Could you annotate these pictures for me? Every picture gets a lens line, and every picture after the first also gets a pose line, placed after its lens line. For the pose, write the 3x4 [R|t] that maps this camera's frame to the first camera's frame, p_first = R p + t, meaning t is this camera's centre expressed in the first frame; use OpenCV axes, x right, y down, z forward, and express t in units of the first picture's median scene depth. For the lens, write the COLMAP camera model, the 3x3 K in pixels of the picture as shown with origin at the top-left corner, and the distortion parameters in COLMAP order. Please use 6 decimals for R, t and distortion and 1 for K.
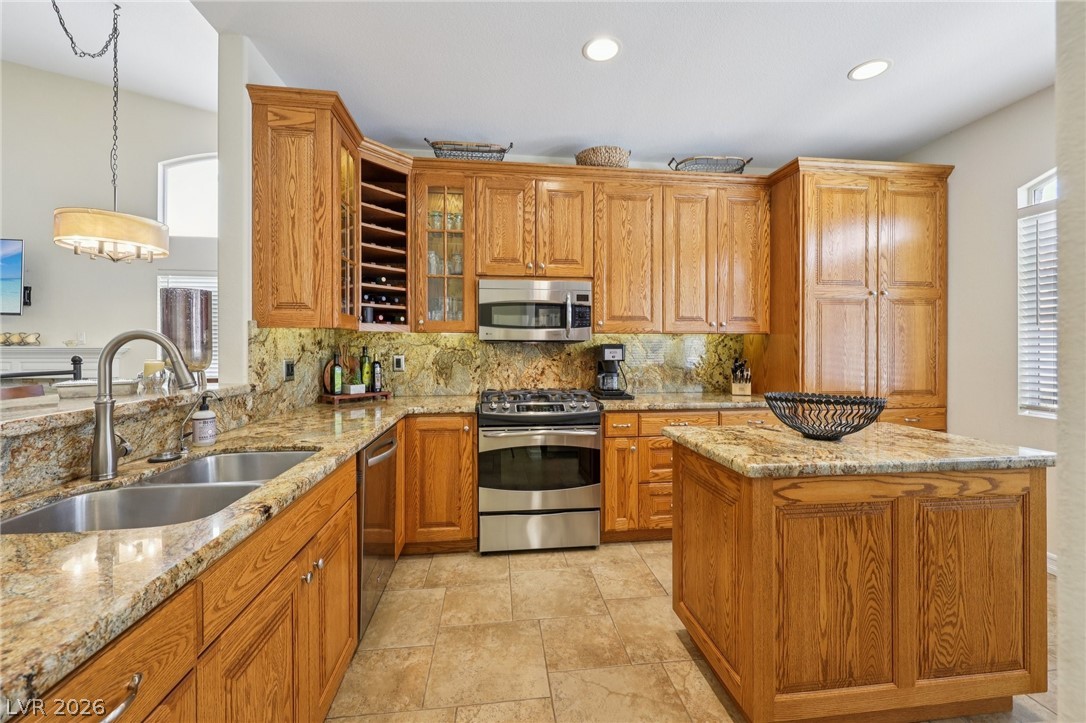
lens RADIAL K [[438.4, 0, 544.6], [0, 438.4, 354.1], [0, 0, 1]] dist [0.000427, 0.000148]
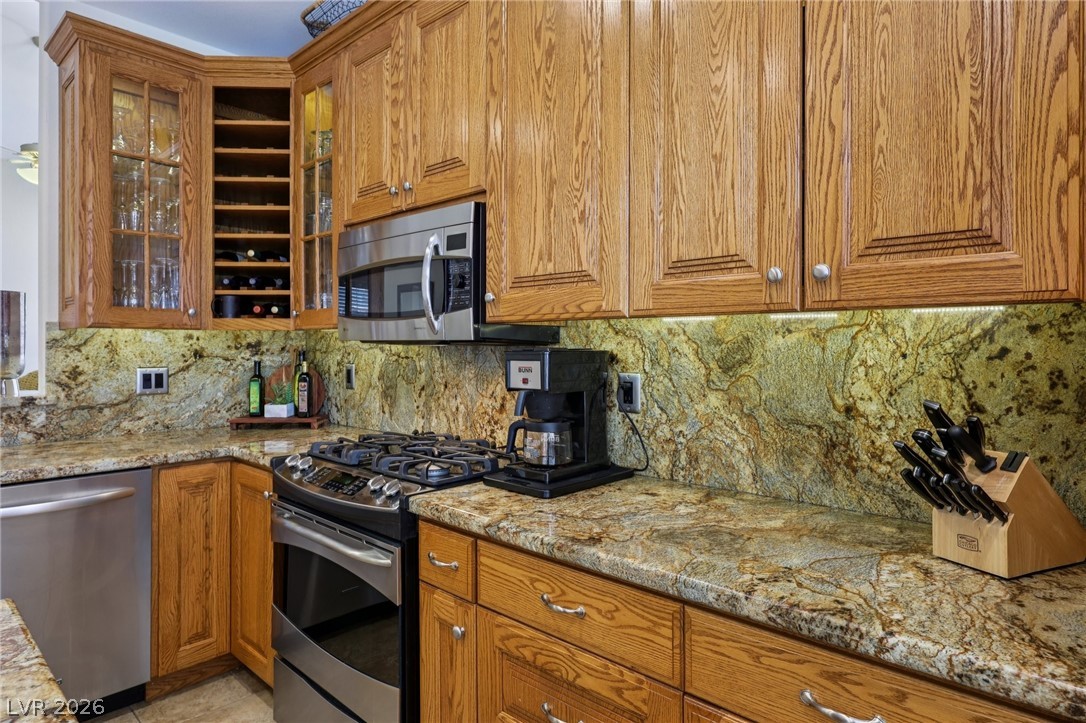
lens RADIAL K [[608.9, 0, 542.9], [0, 608.9, 351.0], [0, 0, 1]] dist [0.006365, 0.000563]
pose [[0.652873, 0.006104, -0.757443, 0.581701], [-0.013479, 0.999903, -0.003559, -0.018834], [0.757347, 0.012533, 0.652892, 0.653049]]
